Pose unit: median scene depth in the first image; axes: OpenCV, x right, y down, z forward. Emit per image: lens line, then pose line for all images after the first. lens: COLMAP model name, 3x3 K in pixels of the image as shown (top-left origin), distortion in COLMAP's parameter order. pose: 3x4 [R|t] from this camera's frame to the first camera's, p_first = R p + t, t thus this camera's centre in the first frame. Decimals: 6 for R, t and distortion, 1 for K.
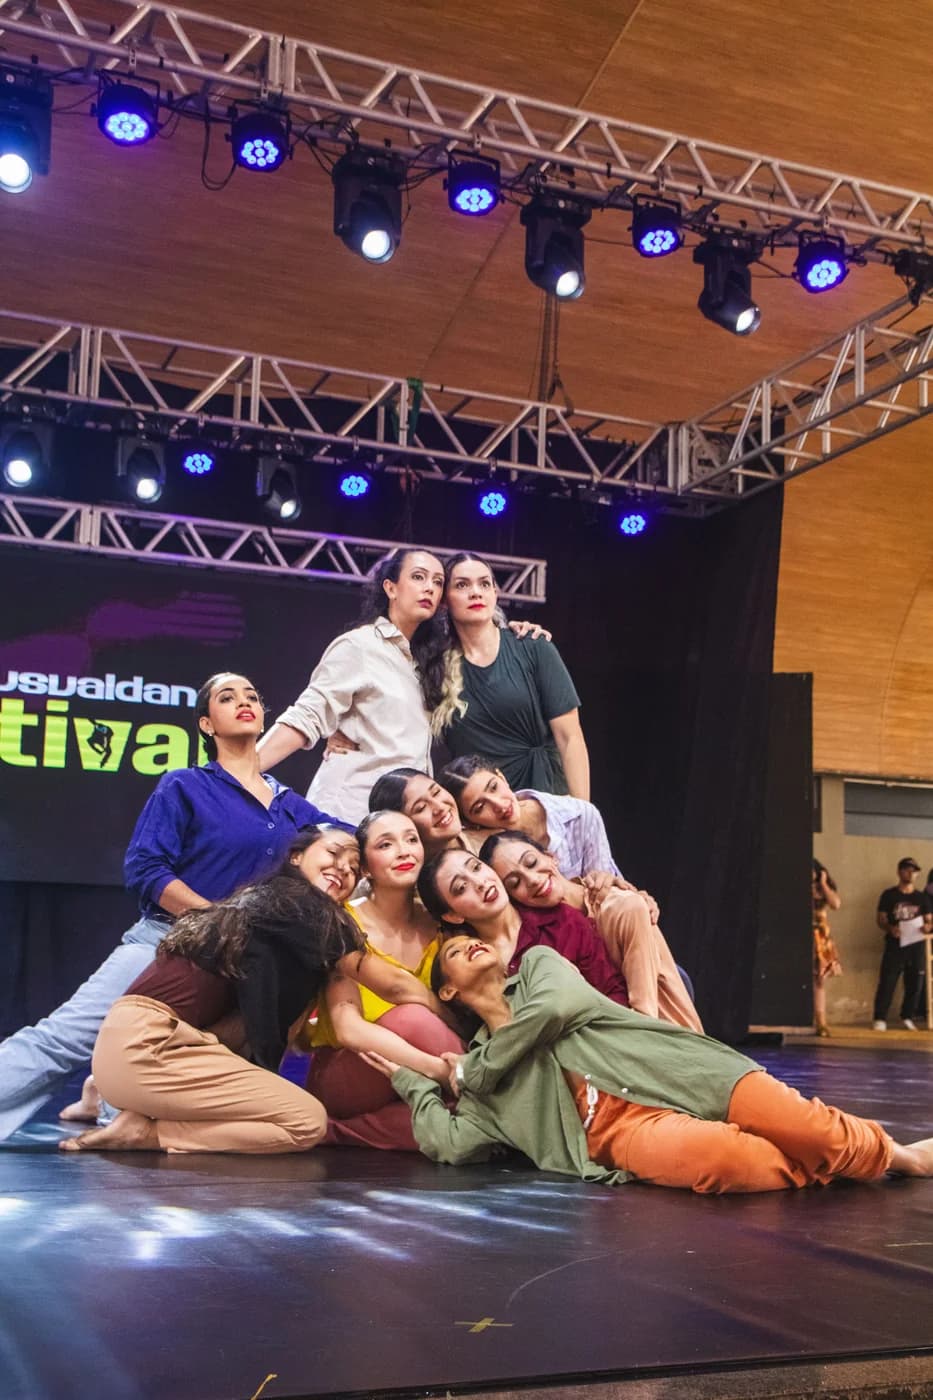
lens RADIAL K [[1684.3, 0, 455.7], [0, 1684.3, 741.0], [0, 0, 1]] dist [0.018596, 0.069031]
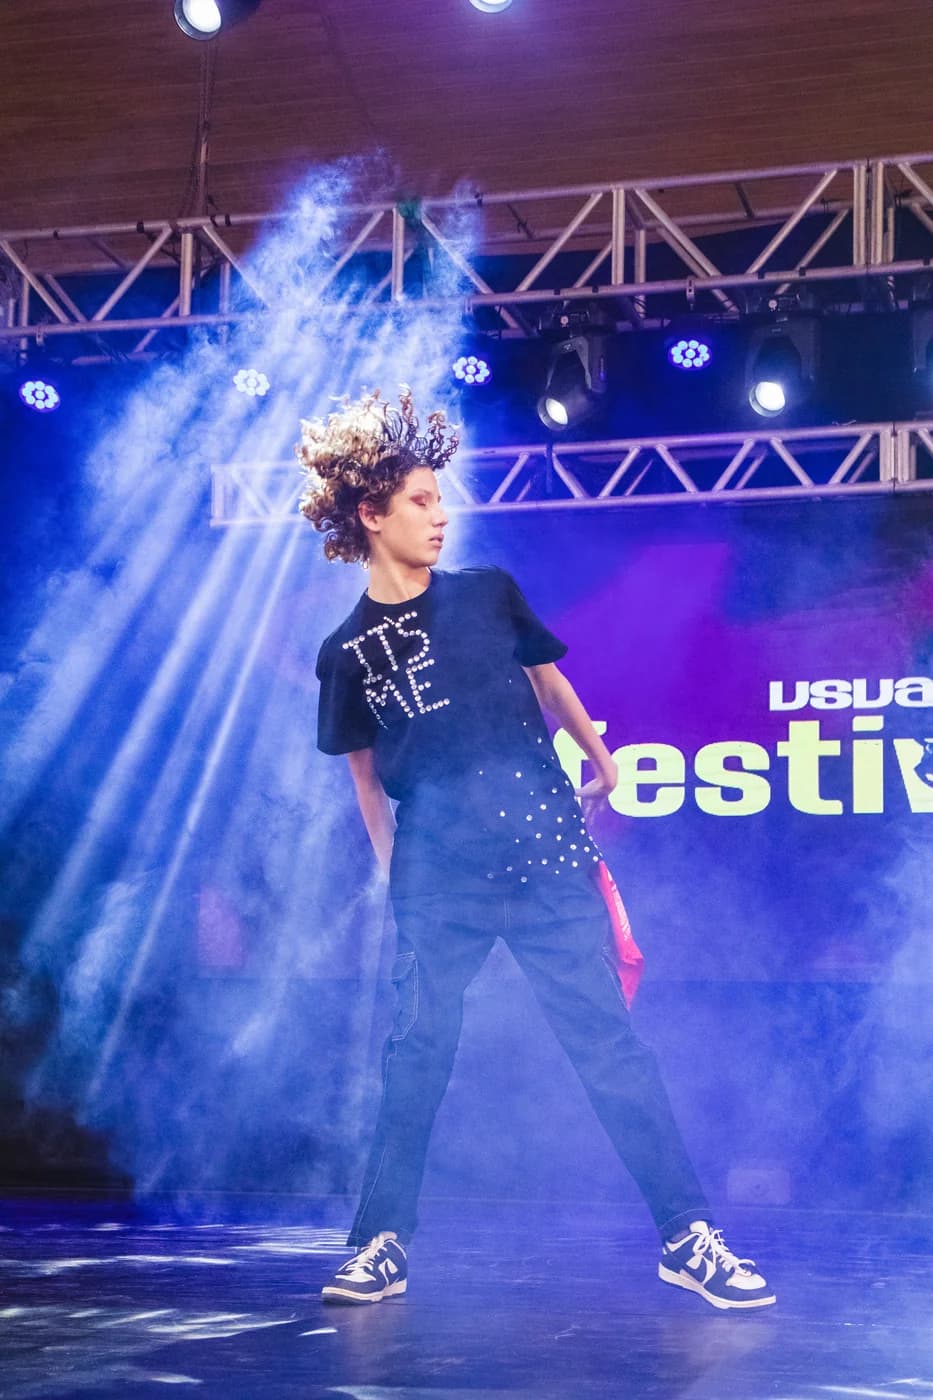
lens RADIAL K [[2450.2, 0, 449.4], [0, 2450.2, 750.1], [0, 0, 1]] dist [0.111044, 0.156638]
pose [[0.783035, -0.095922, -0.614537, 0.242720], [0.088018, 0.995182, -0.043185, 0.018008], [0.615718, -0.020275, 0.787705, 0.109870]]
